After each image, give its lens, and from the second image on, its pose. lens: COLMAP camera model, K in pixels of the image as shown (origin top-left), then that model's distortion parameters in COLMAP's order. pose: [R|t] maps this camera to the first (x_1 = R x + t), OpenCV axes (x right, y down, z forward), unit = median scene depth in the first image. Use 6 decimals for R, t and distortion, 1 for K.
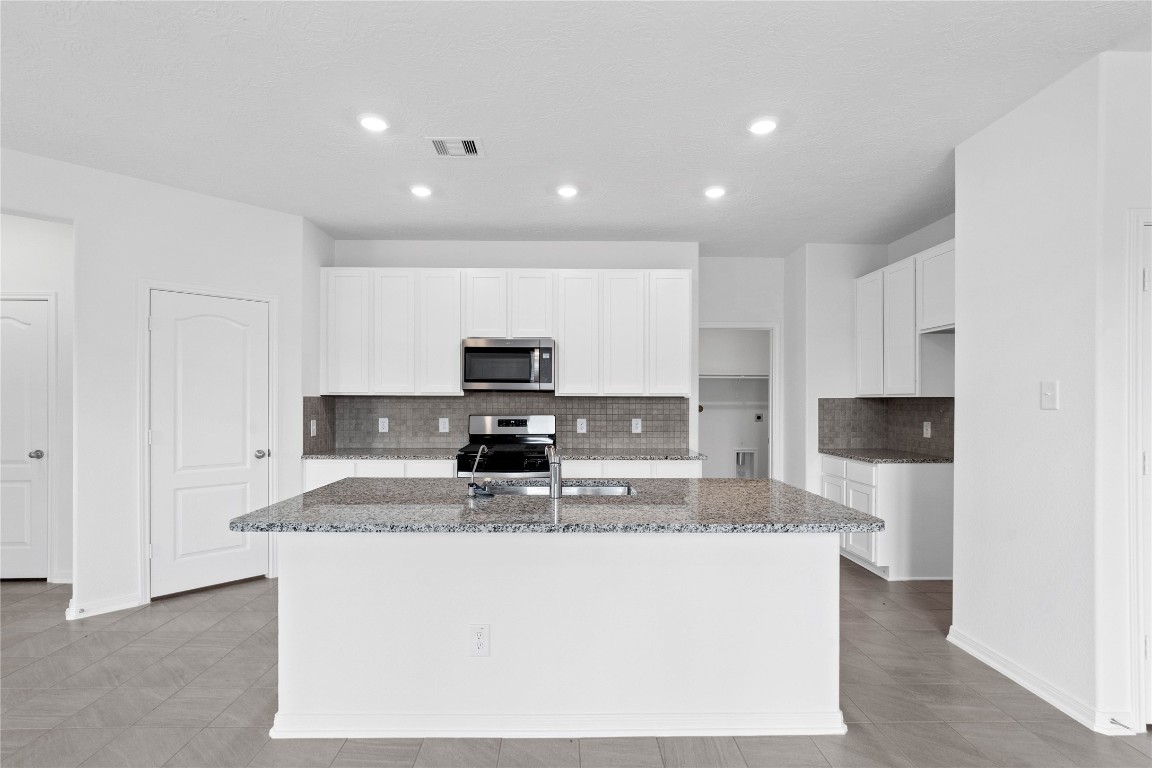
lens RADIAL K [[549.7, 0, 564.4], [0, 549.7, 400.0], [0, 0, 1]] dist [-0.006343, 0.003003]
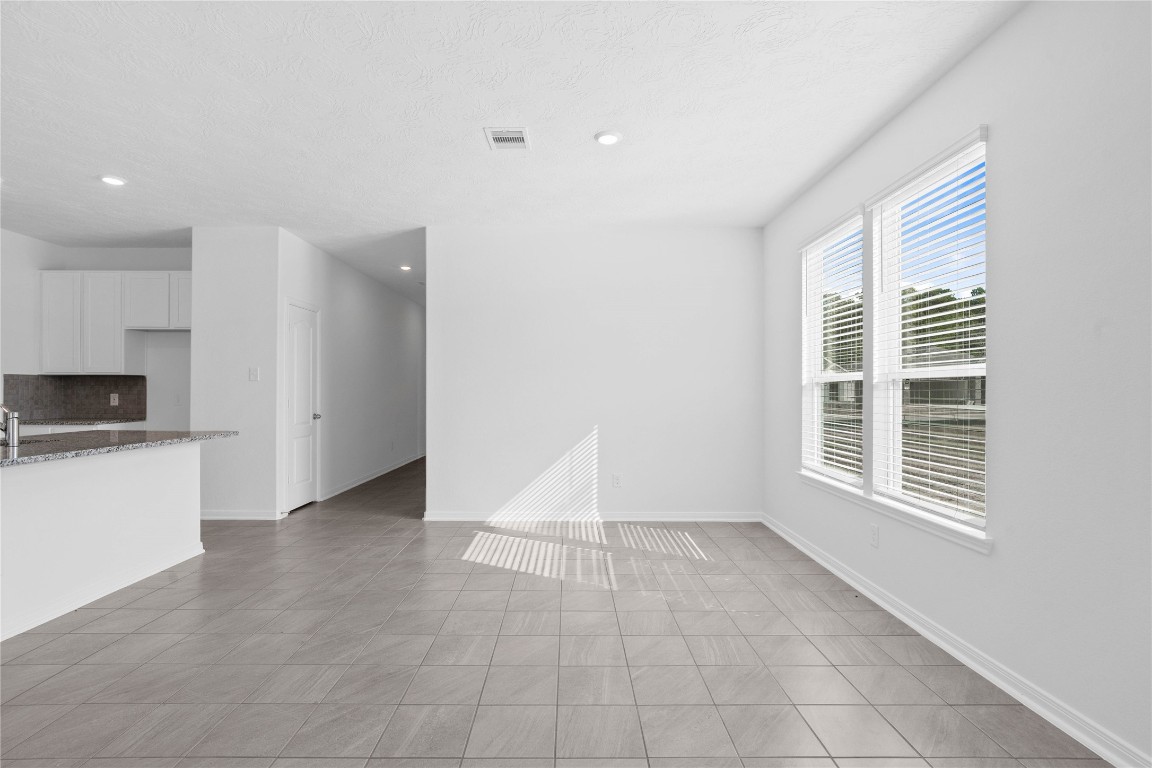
lens RADIAL K [[549.7, 0, 574.6], [0, 549.7, 385.8], [0, 0, 1]] dist [-0.006343, 0.003003]
pose [[-0.004983, 0.009769, 0.999940, -0.667049], [-0.003082, 0.999947, -0.009784, 0.028937], [-0.999983, -0.003130, -0.004952, -0.119336]]
